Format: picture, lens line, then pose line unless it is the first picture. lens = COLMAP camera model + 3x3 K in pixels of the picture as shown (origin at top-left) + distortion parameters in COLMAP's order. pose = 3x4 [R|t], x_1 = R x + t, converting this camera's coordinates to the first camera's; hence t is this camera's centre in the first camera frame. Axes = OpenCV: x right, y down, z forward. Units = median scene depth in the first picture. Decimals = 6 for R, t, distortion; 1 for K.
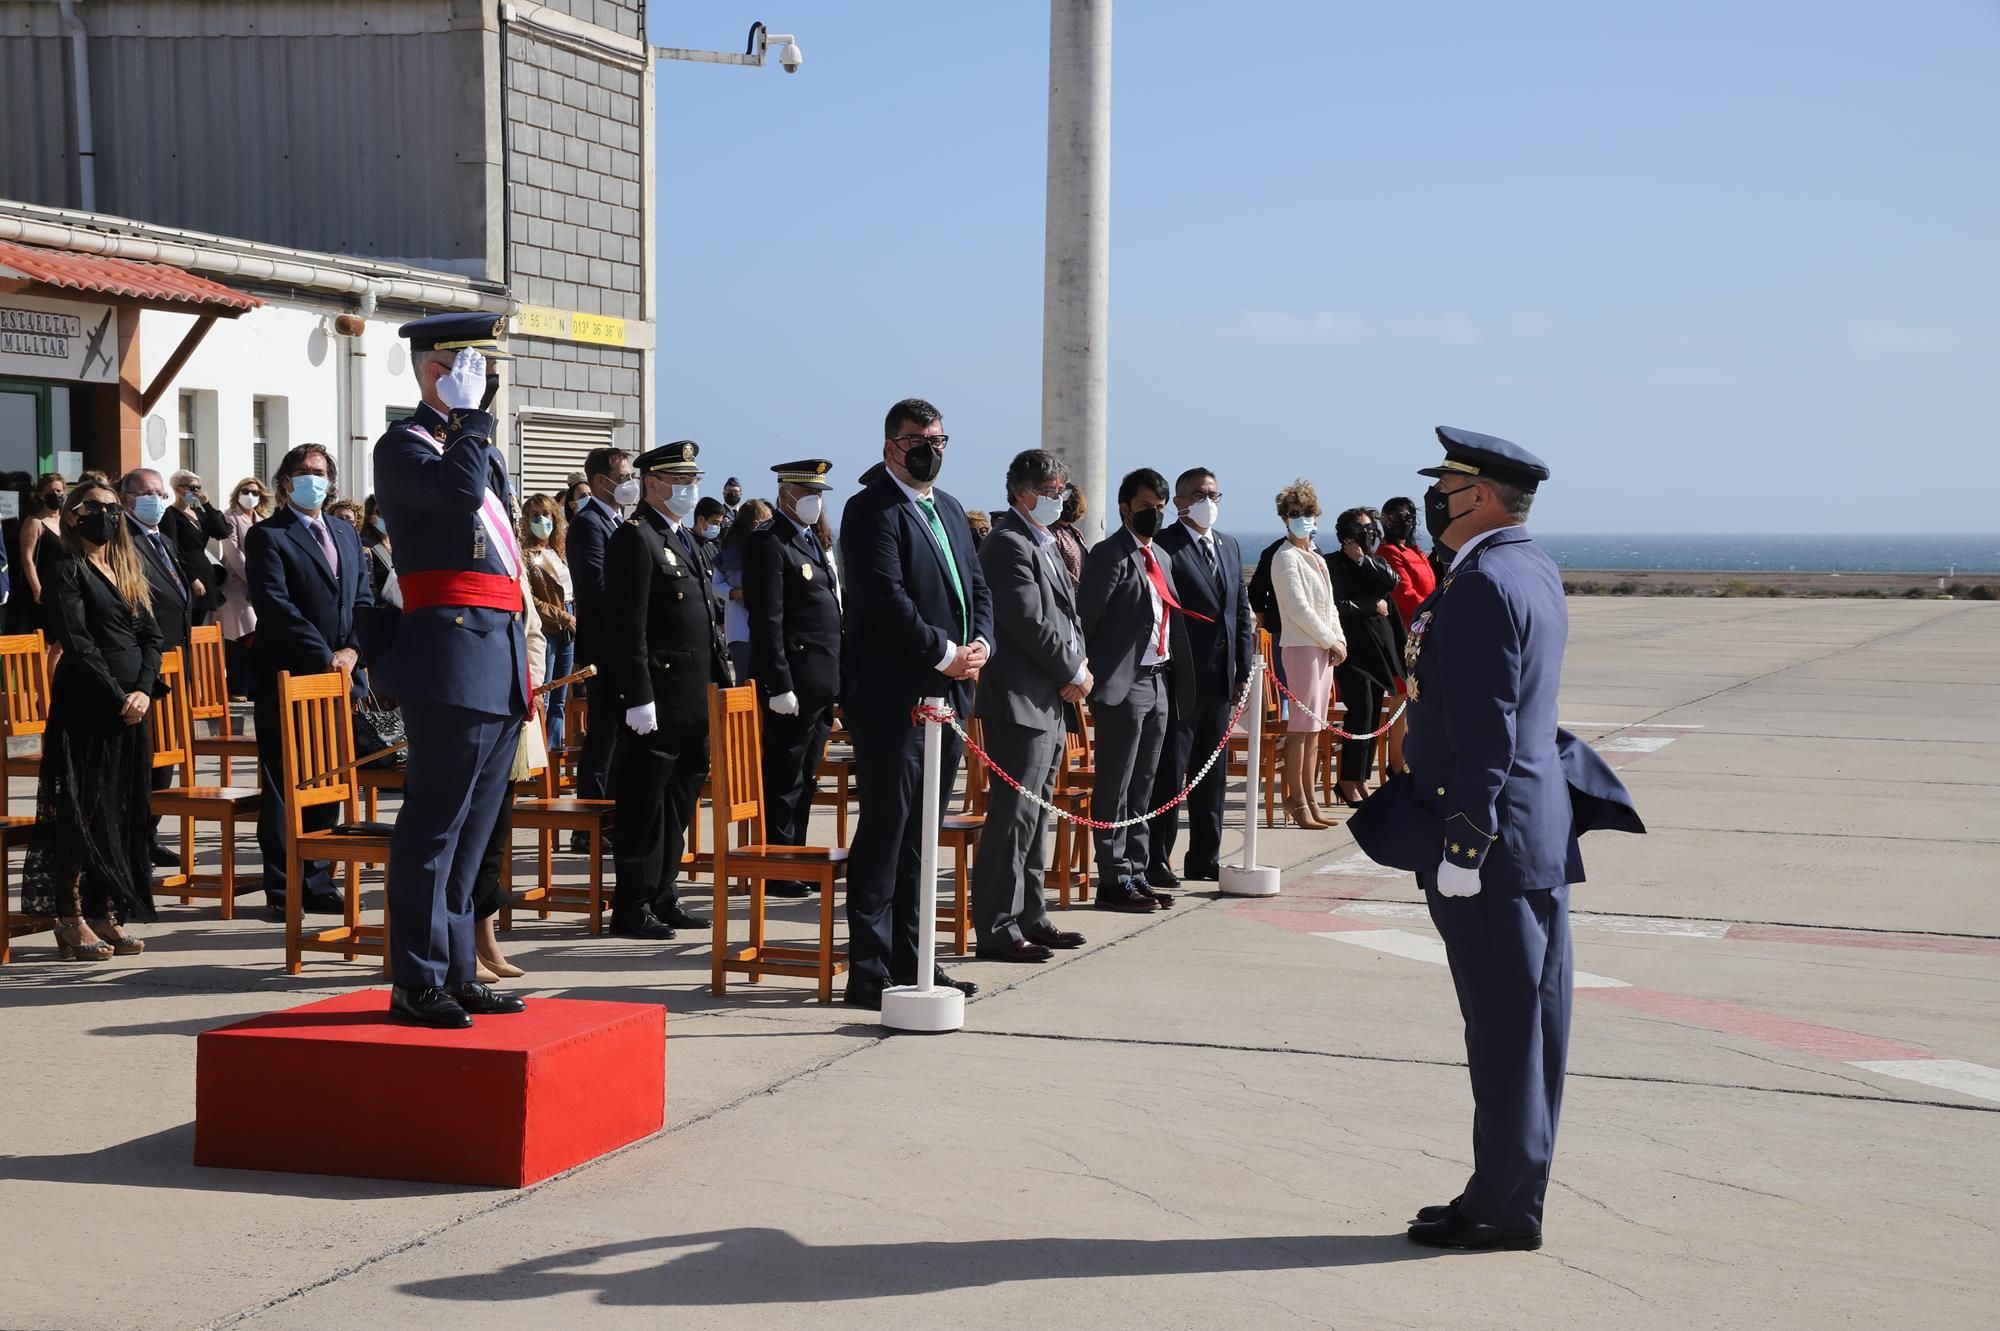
lens RADIAL K [[3438.6, 0, 1000.0], [0, 3438.6, 665.5], [0, 0, 1]] dist [0.234929, 0.836905]
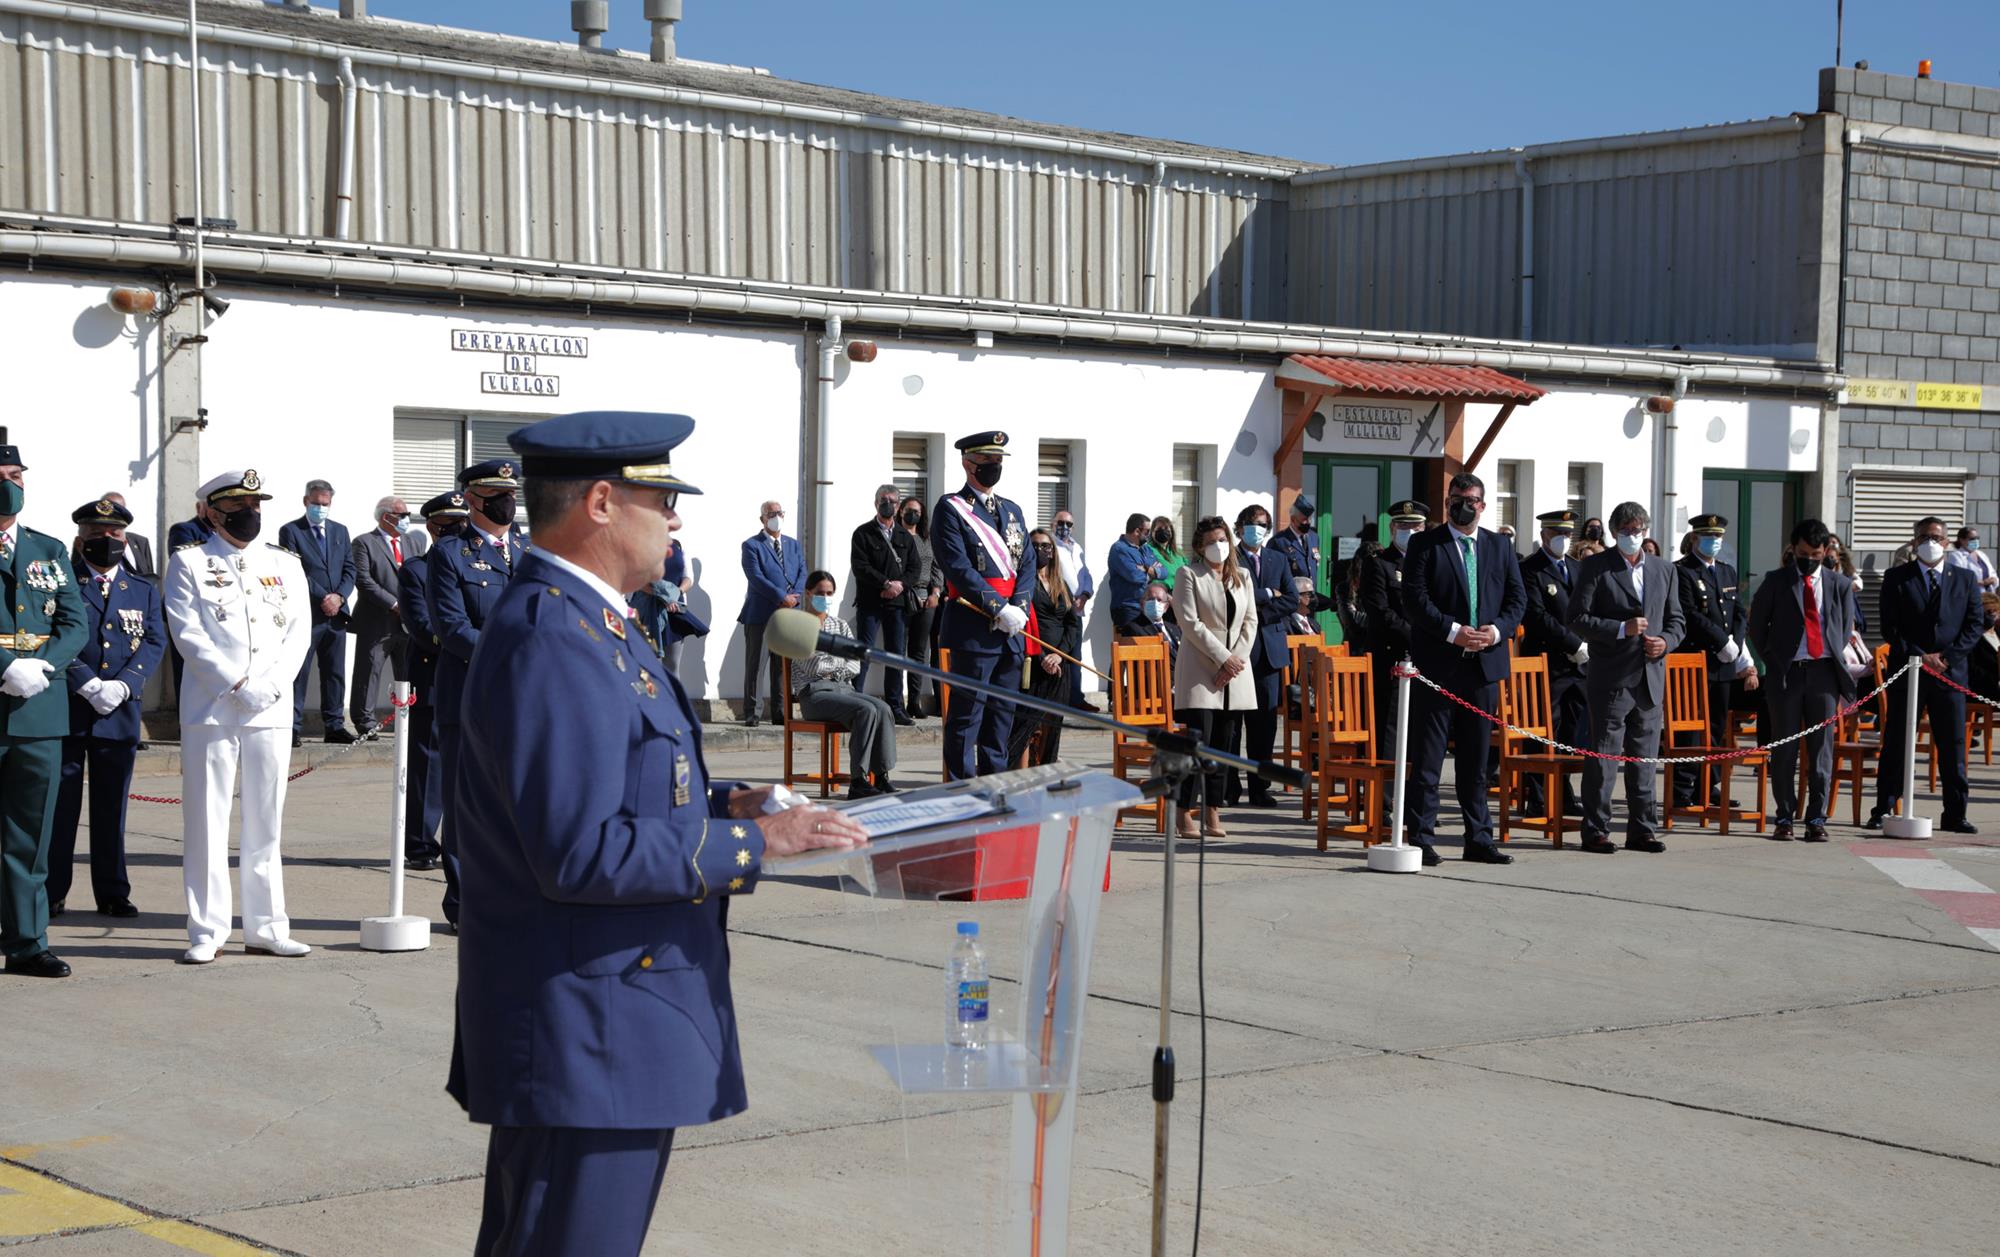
lens RADIAL K [[3325.8, 0, 1000.0], [0, 3325.8, 628.5], [0, 0, 1]] dist [0.282067, 0.249239]
pose [[0.856041, 0.016948, -0.516630, 0.251433], [-0.029412, 0.999440, -0.015949, 0.009703], [0.516070, 0.028848, 0.856060, -0.167968]]
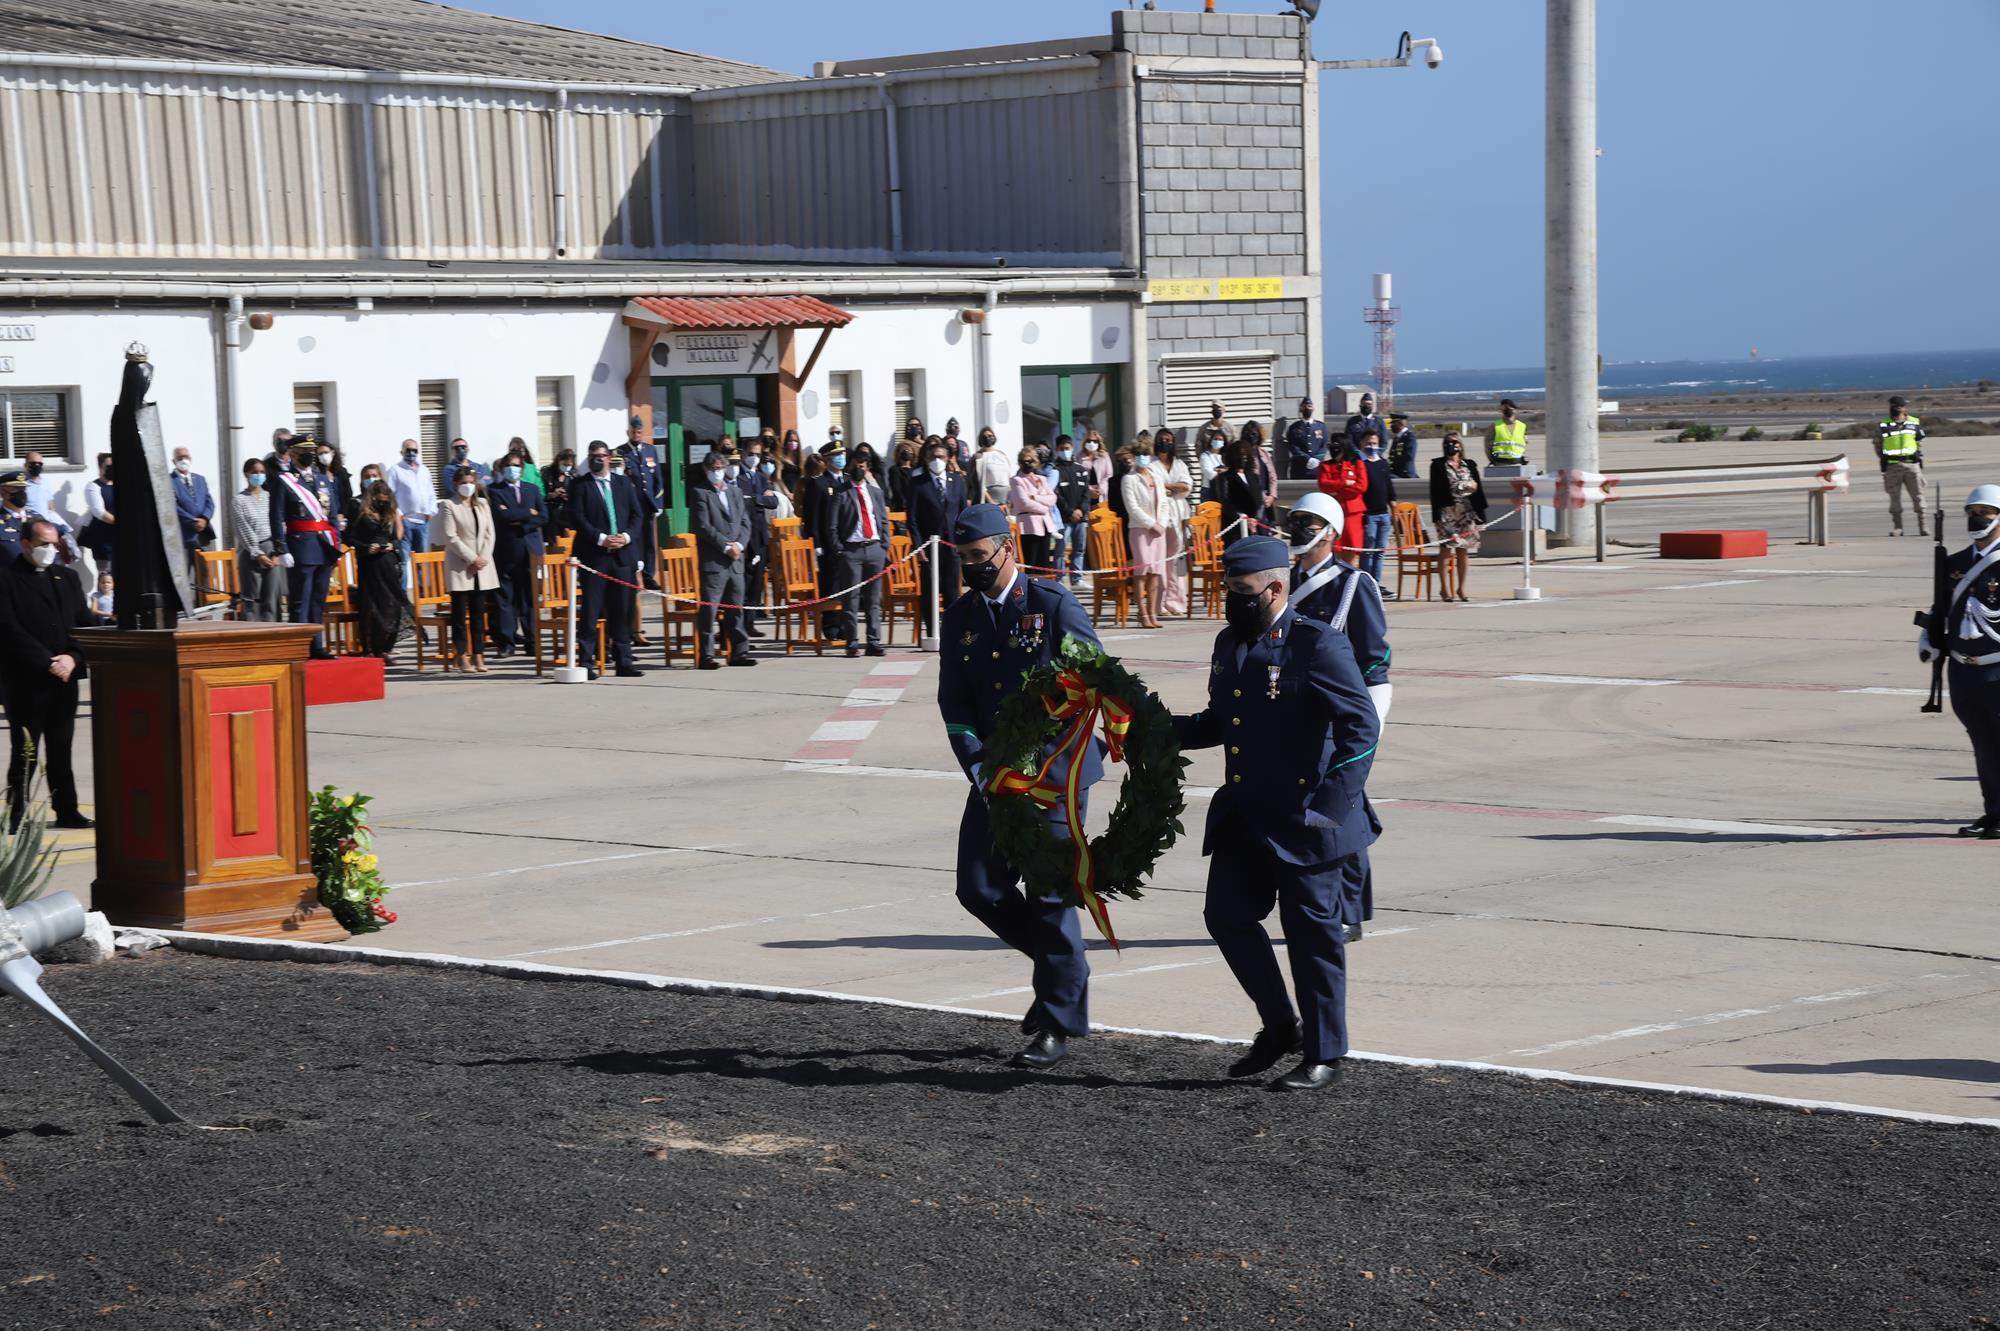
lens RADIAL K [[4855.3, 0, 1007.4], [0, 4855.3, 705.5], [0, 0, 1]] dist [0.522582, 1.065998]
pose [[0.892157, -0.004814, -0.451700, 0.804179], [0.019894, 0.999392, 0.028642, 0.009042], [0.451287, -0.034539, 0.891710, -0.893030]]
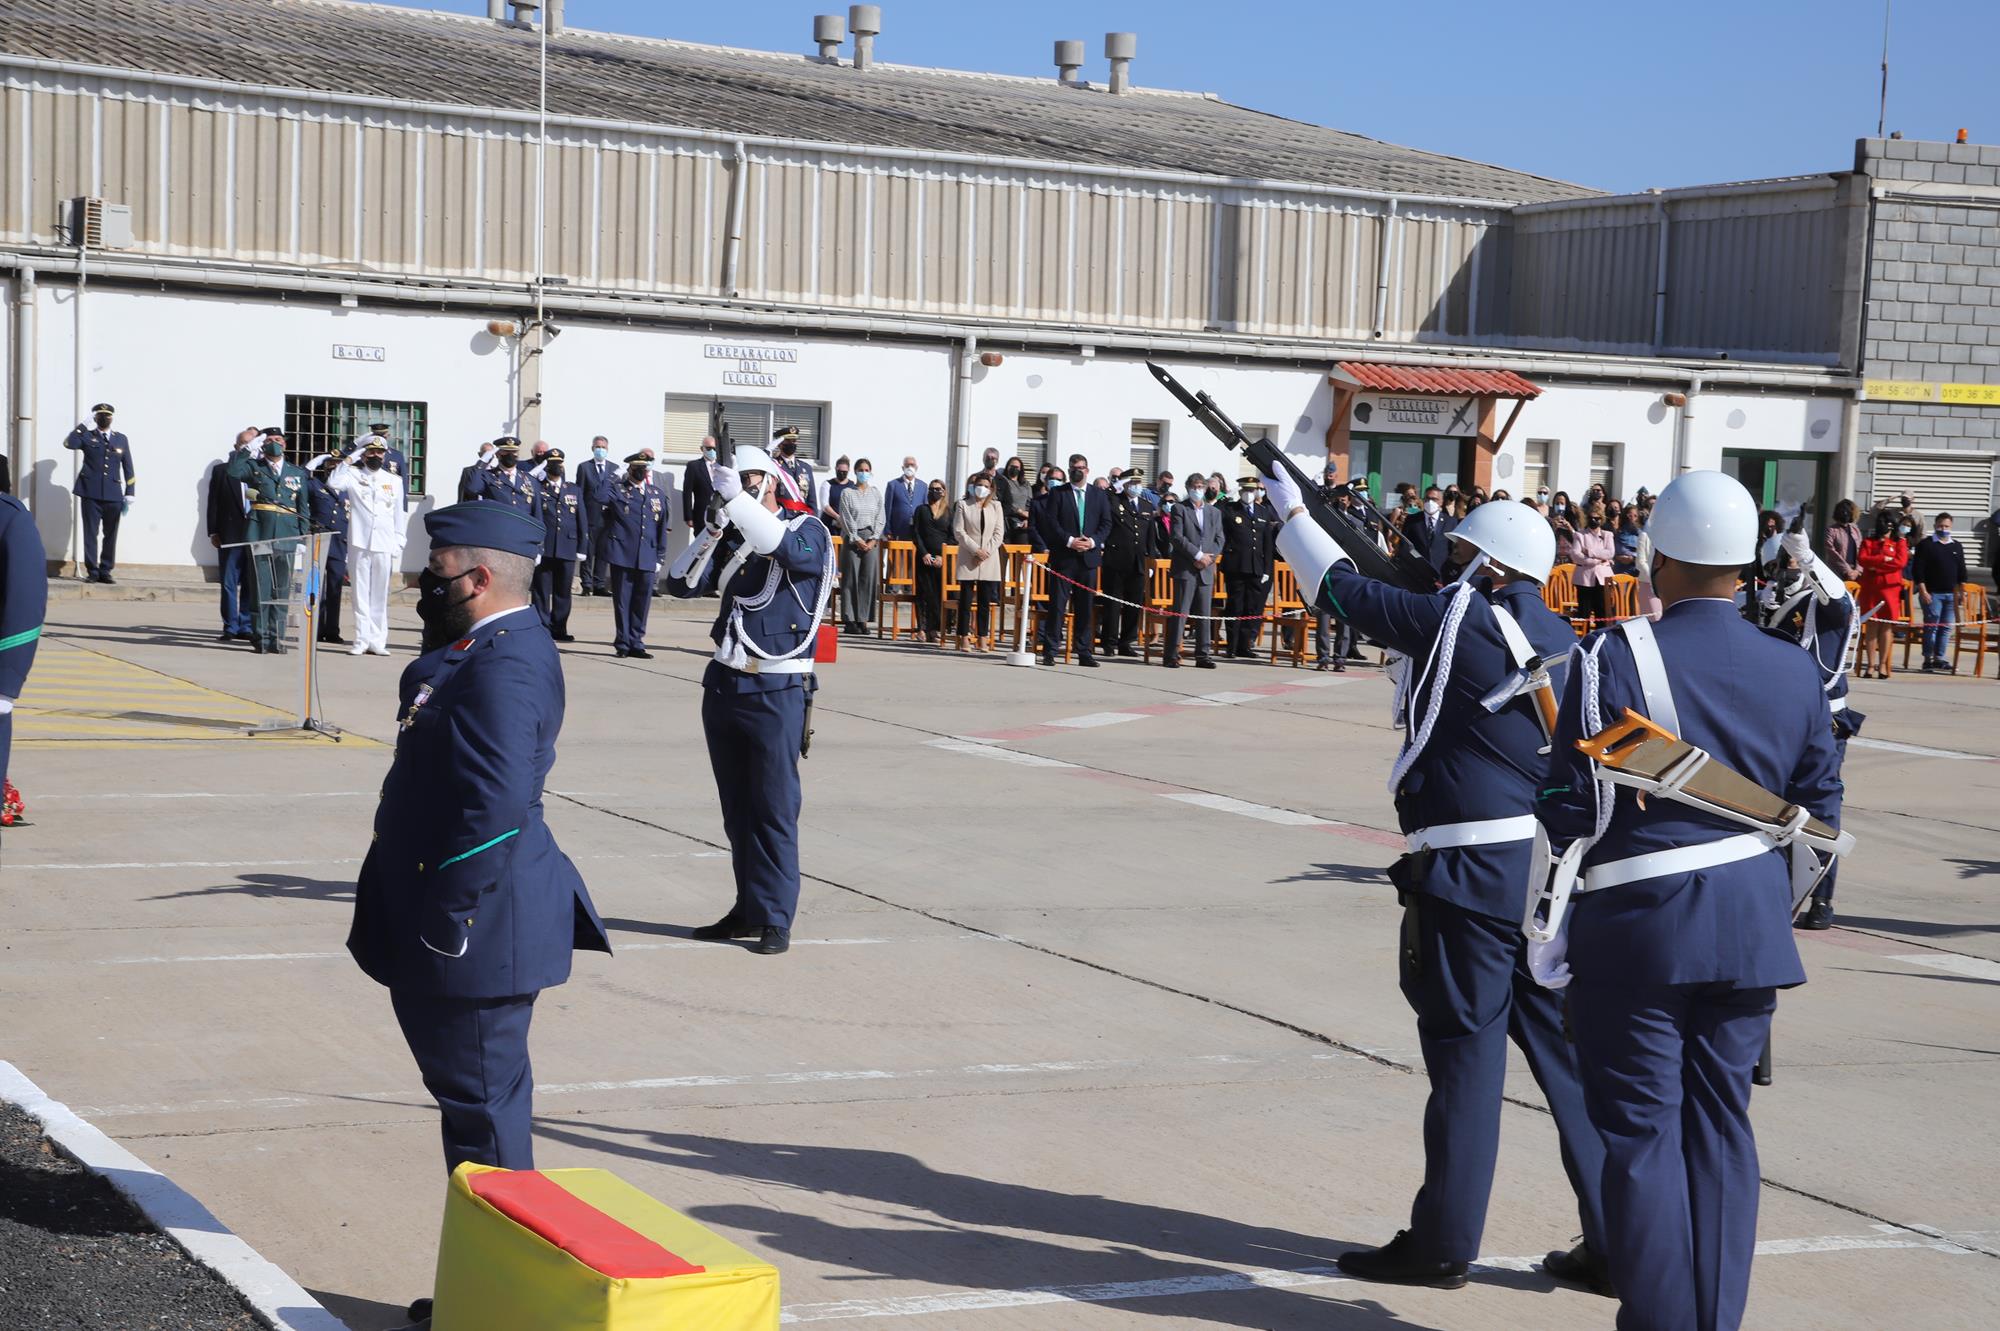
lens RADIAL K [[3615.5, 0, 993.9], [0, 3615.5, 686.1], [0, 0, 1]] dist [0.336147, 0.424744]
pose [[0.703252, 0.065294, -0.707936, 0.887858], [-0.067894, 0.997391, 0.024547, 0.019424], [0.707691, 0.030802, 0.705850, -0.497786]]
